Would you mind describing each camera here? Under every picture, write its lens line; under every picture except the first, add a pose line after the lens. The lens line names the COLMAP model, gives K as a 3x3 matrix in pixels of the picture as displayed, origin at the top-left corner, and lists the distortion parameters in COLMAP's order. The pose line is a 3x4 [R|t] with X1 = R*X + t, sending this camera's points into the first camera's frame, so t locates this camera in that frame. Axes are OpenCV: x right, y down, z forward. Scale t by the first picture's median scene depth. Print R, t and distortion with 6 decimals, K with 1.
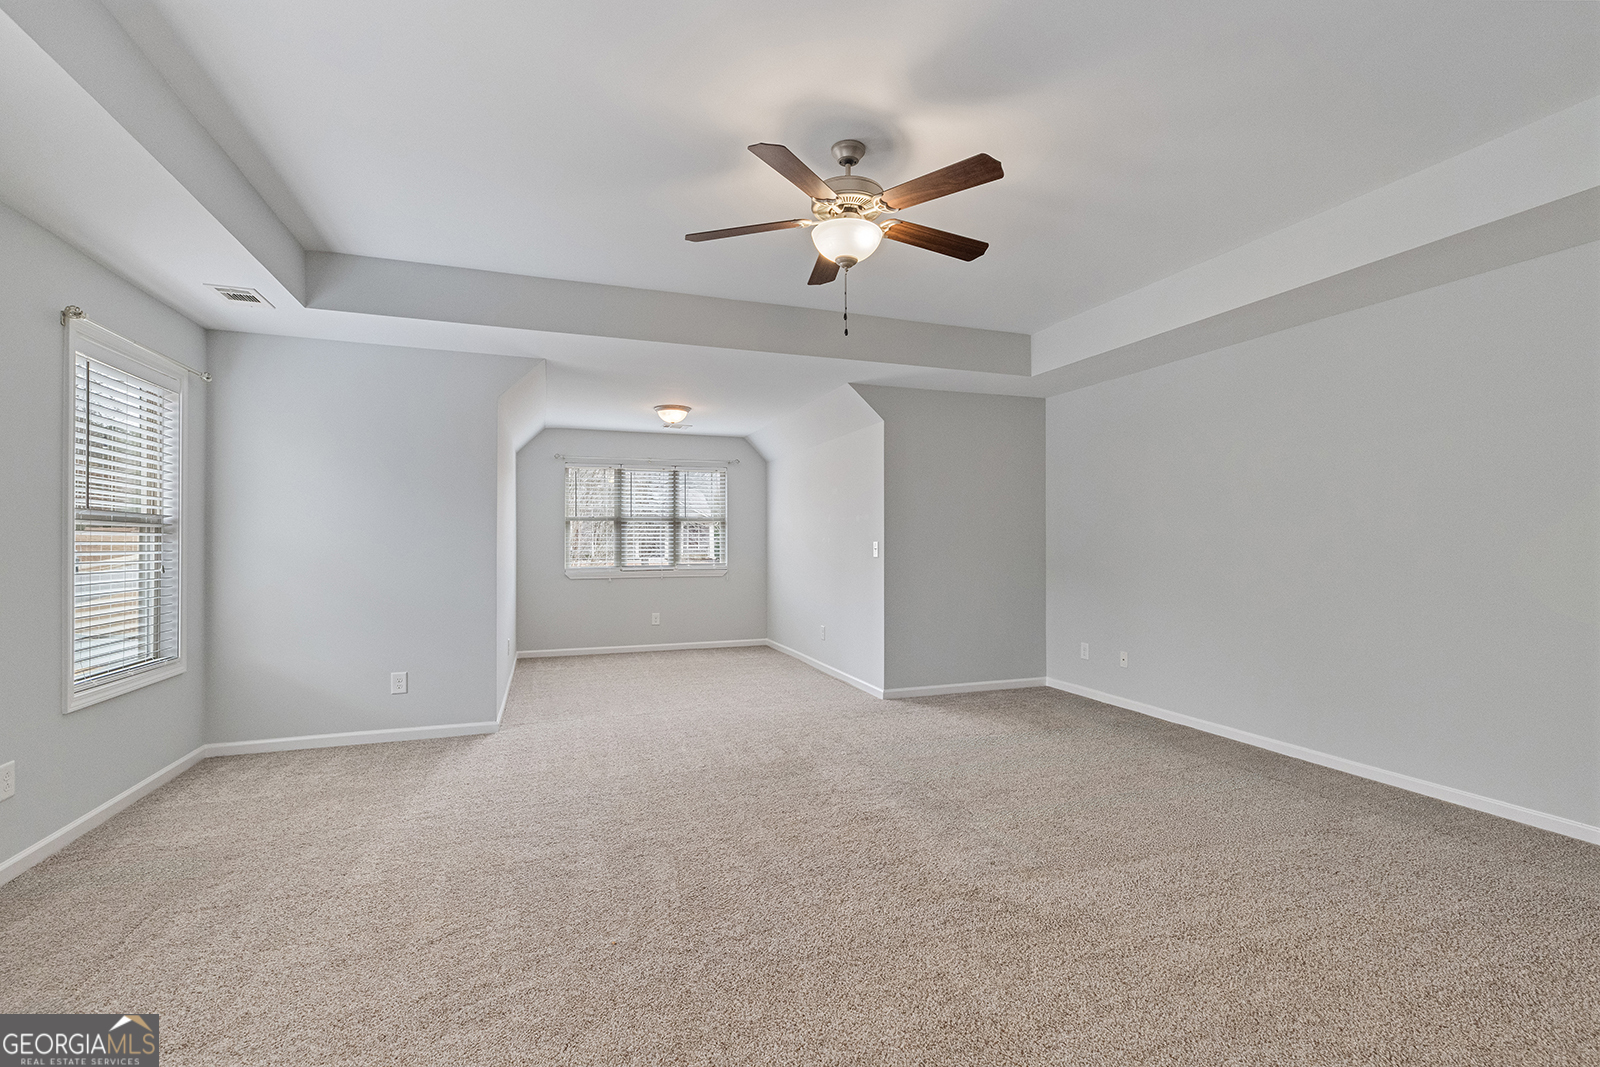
lens RADIAL K [[717.9, 0, 802.0], [0, 717.9, 535.9], [0, 0, 1]] dist [0.011745, -0.001634]
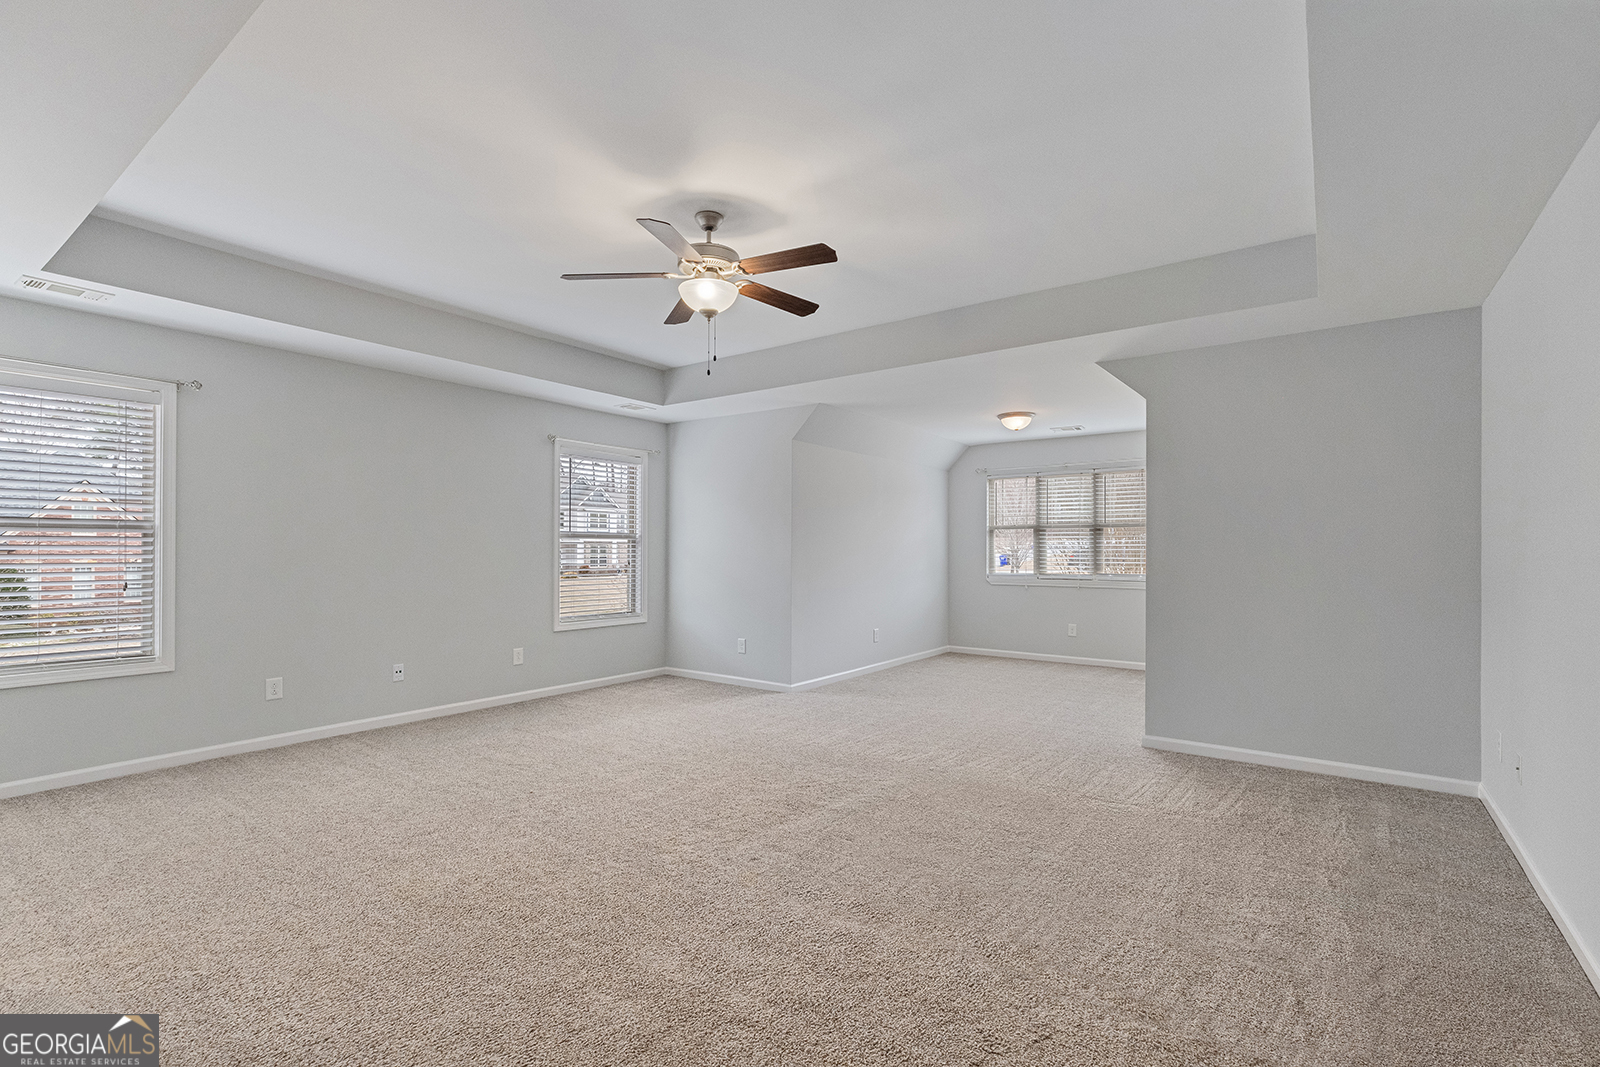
lens RADIAL K [[717.9, 0, 802.2], [0, 717.9, 543.4], [0, 0, 1]] dist [0.011745, -0.001634]
pose [[0.555271, -0.004845, -0.831656, 0.420413], [0.005170, 0.999984, -0.002373, 0.000764], [0.831654, -0.002982, 0.555287, 0.173830]]
